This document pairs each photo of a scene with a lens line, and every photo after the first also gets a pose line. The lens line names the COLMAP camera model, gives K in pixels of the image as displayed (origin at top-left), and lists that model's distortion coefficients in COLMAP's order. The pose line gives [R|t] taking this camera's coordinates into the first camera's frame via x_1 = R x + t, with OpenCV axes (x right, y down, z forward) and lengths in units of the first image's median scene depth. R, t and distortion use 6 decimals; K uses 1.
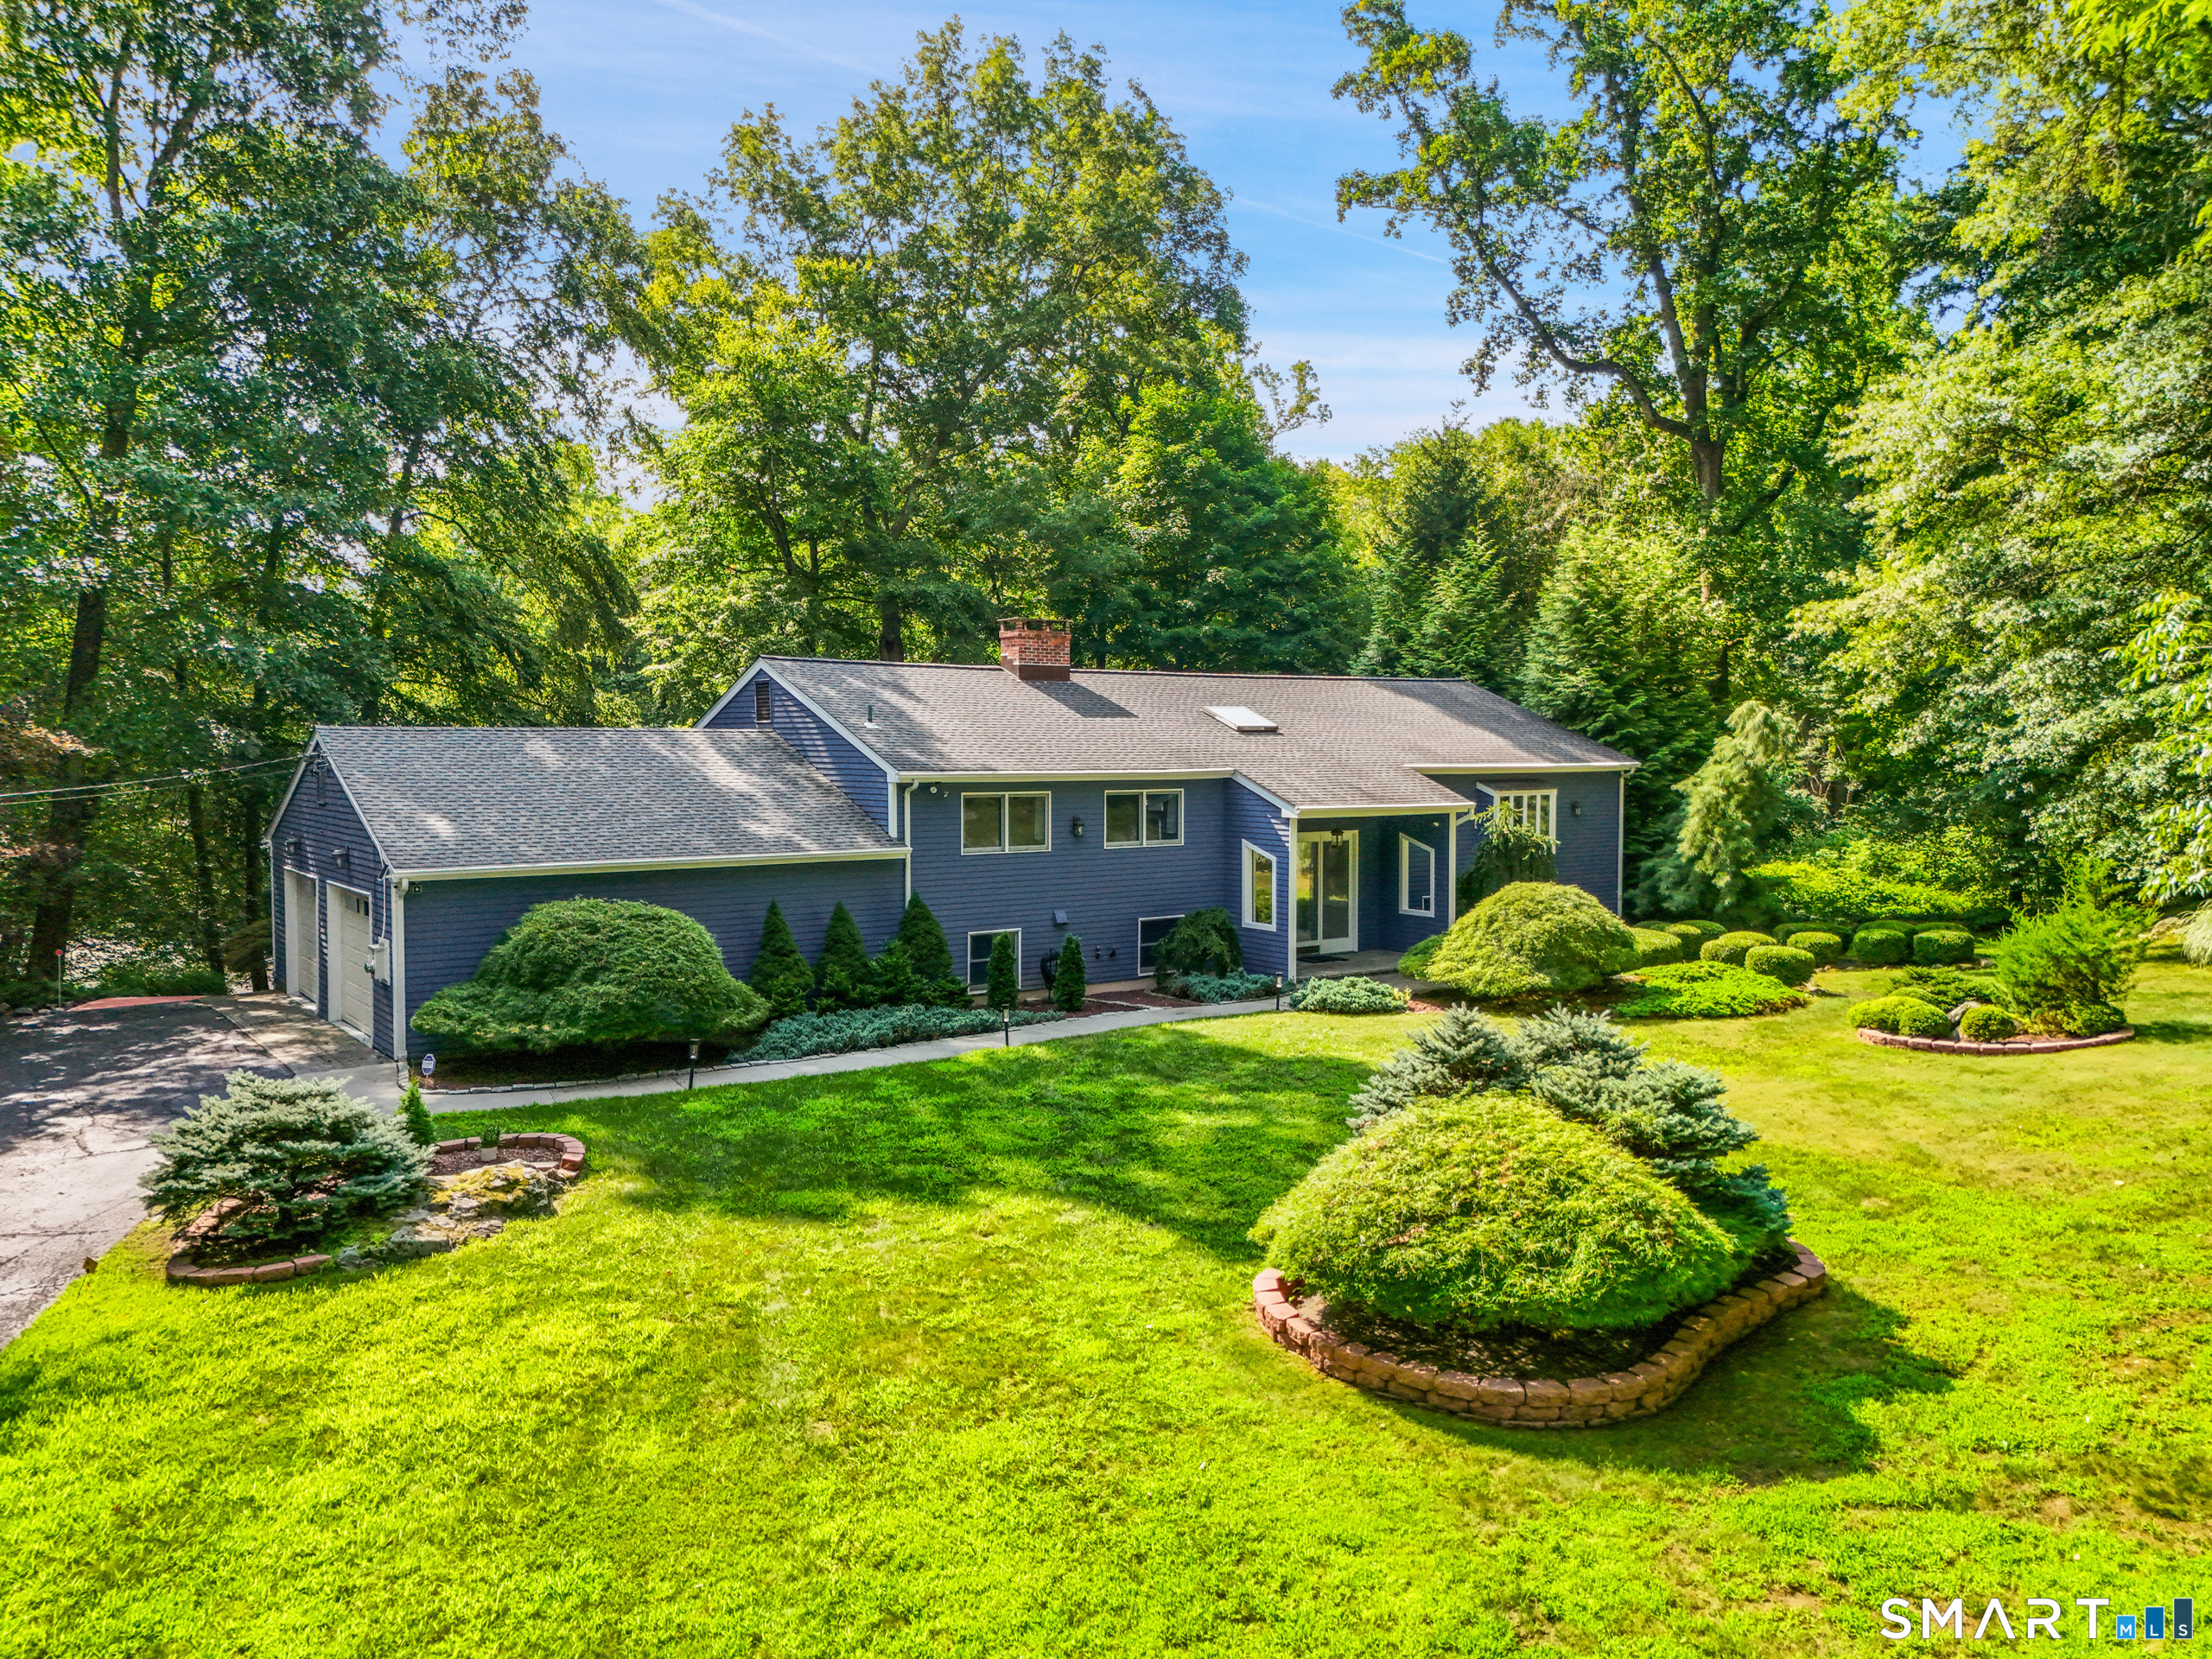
lens RADIAL K [[1569.9, 0, 1101.5], [0, 1569.9, 831.9], [0, 0, 1]] dist [0.012644, 0.000828]
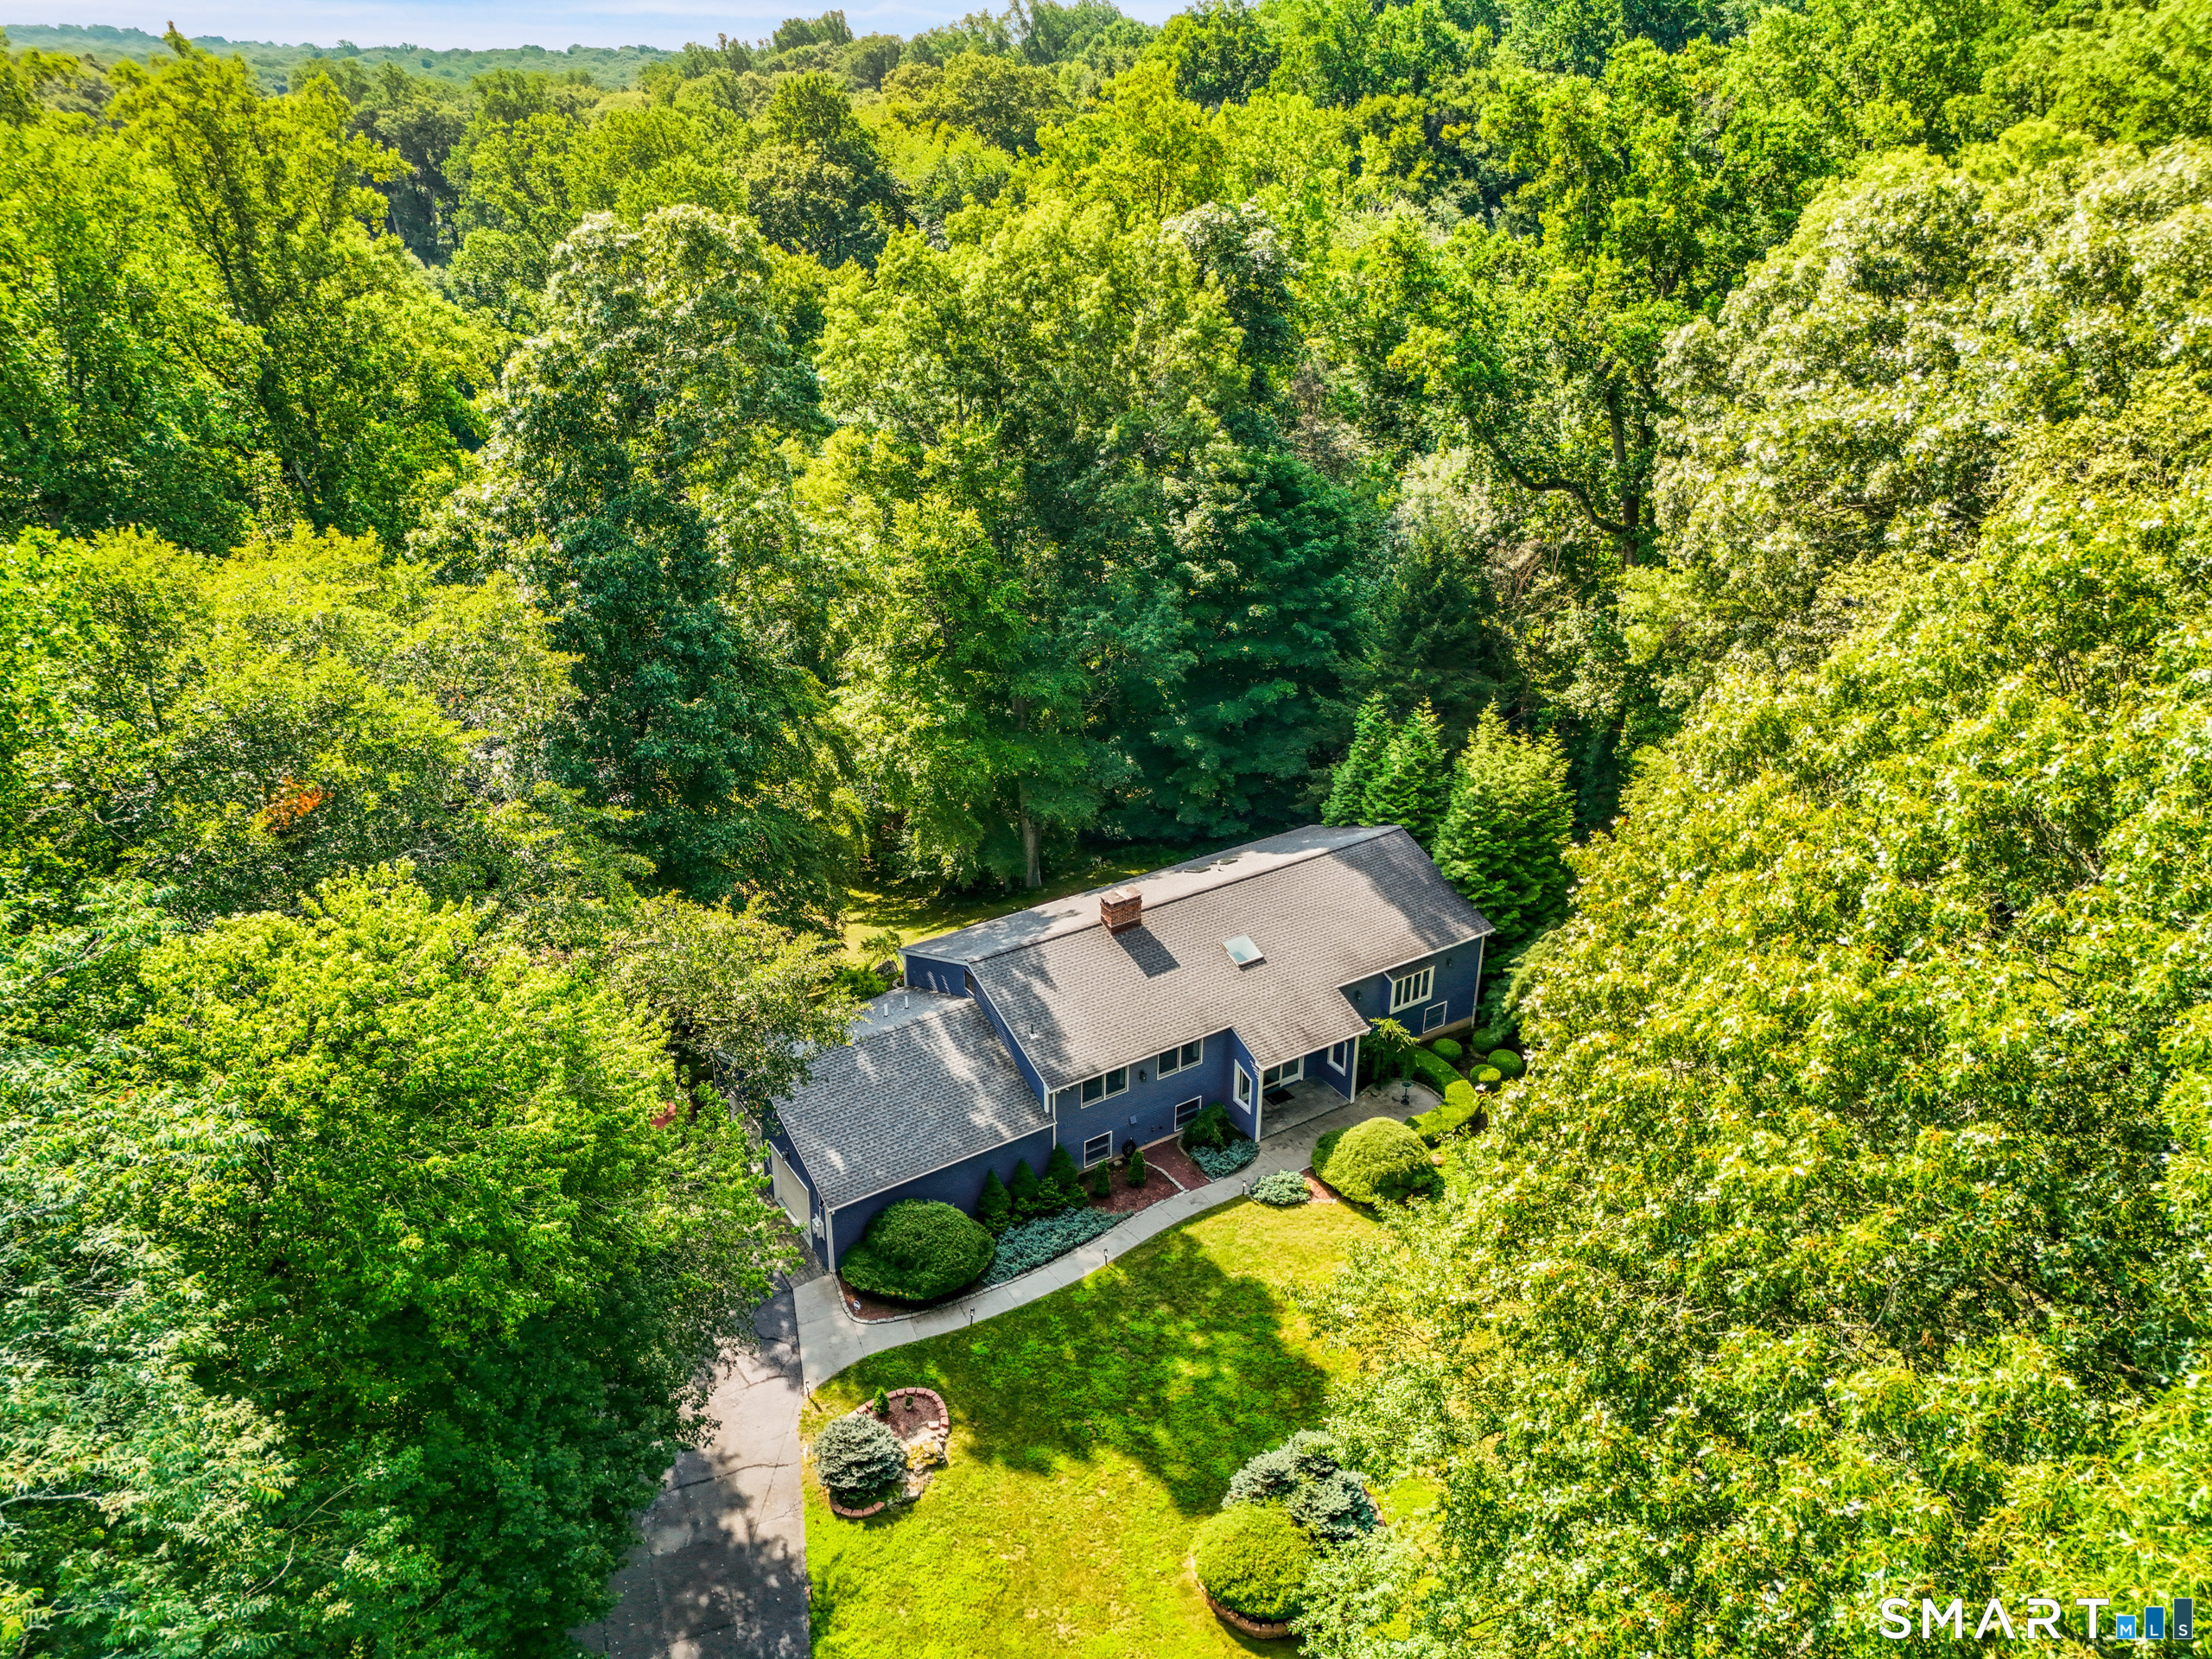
lens RADIAL K [[1569.9, 0, 1096.0], [0, 1569.9, 807.1], [0, 0, 1]] dist [0.012644, 0.000828]
pose [[0.998616, 0.035325, -0.038962, -0.016069], [-0.016648, 0.915074, 0.402942, -1.772644], [0.049887, -0.401735, 0.914396, -0.970525]]
